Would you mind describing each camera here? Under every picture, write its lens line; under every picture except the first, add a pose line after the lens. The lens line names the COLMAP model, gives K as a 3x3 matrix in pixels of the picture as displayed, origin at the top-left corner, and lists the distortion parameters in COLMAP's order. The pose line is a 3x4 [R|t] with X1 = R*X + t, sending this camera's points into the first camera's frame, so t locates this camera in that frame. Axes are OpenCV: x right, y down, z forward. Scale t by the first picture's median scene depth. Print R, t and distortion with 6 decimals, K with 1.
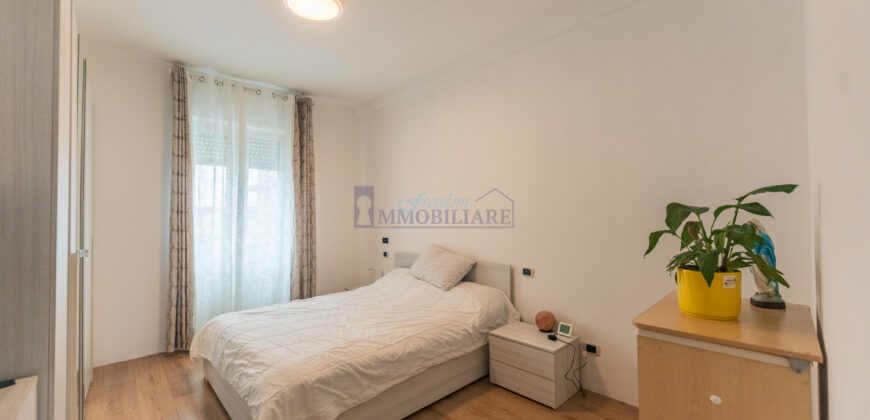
lens RADIAL K [[345.4, 0, 435.2], [0, 345.4, 209.3], [0, 0, 1]] dist [-0.001310, -0.000407]
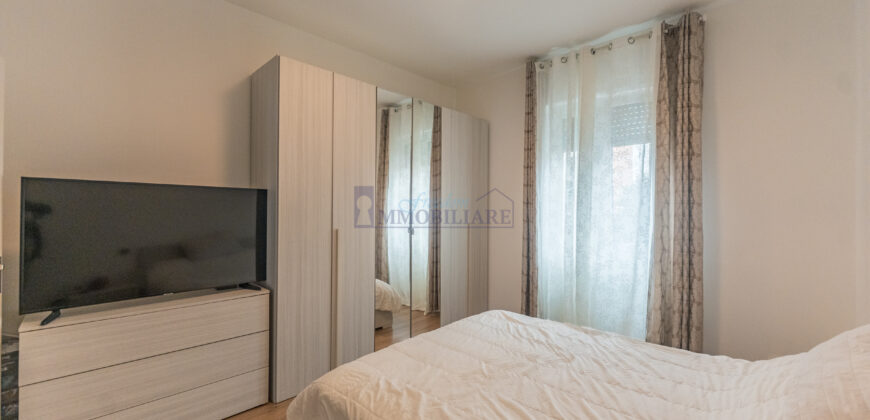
lens RADIAL K [[345.4, 0, 435.2], [0, 345.4, 209.3], [0, 0, 1]] dist [-0.001310, -0.000407]
pose [[0.048864, 0.007889, -0.998774, 0.247646], [0.012759, 0.999882, 0.008522, 0.012113], [0.998724, -0.013160, 0.048757, 0.584398]]
